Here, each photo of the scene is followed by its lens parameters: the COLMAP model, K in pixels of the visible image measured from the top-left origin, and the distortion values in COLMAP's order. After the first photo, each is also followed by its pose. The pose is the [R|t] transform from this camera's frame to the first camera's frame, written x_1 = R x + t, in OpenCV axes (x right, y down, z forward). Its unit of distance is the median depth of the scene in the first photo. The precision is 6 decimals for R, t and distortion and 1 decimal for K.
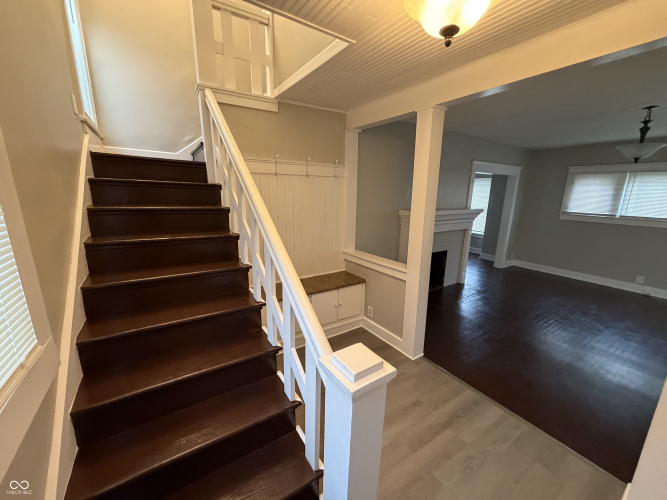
lens RADIAL K [[265.2, 0, 331.9], [0, 265.2, 251.7], [0, 0, 1]] dist [-0.001526, 0.000587]
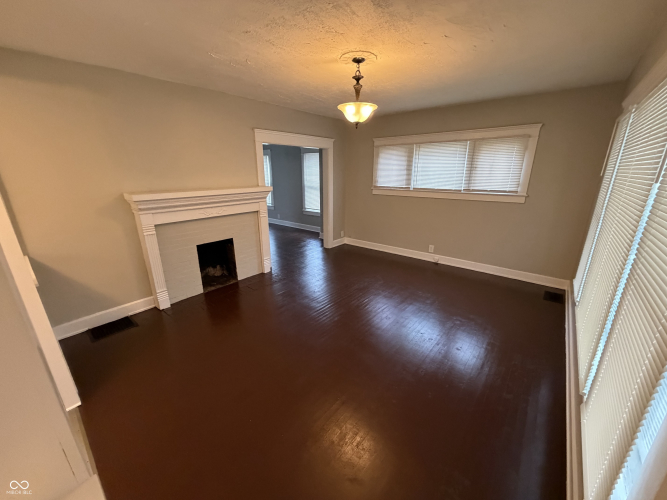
lens RADIAL K [[265.2, 0, 332.3], [0, 265.2, 250.7], [0, 0, 1]] dist [-0.001526, 0.000587]
pose [[0.953128, -0.105210, 0.283687, 0.458179], [0.084880, 0.992923, 0.083064, -0.007723], [-0.290418, -0.055091, 0.955313, 0.099506]]
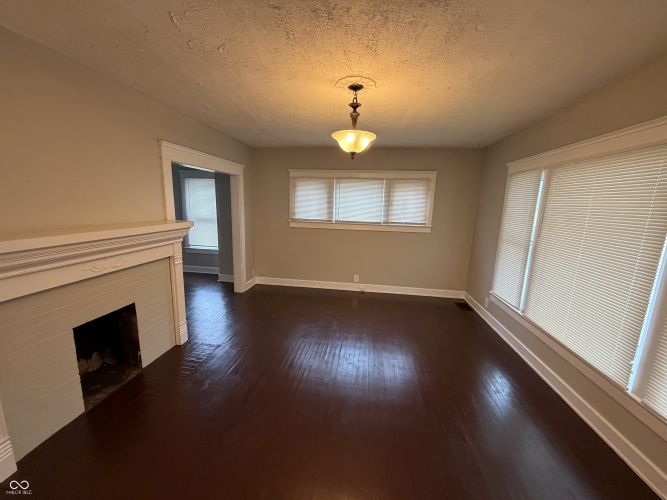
lens RADIAL K [[265.2, 0, 333.7], [0, 265.2, 251.2], [0, 0, 1]] dist [-0.001526, 0.000587]
pose [[0.647625, -0.134734, 0.749953, 0.288575], [0.151801, 0.987326, 0.046291, -0.065610], [-0.746685, 0.083864, 0.659870, 0.325241]]
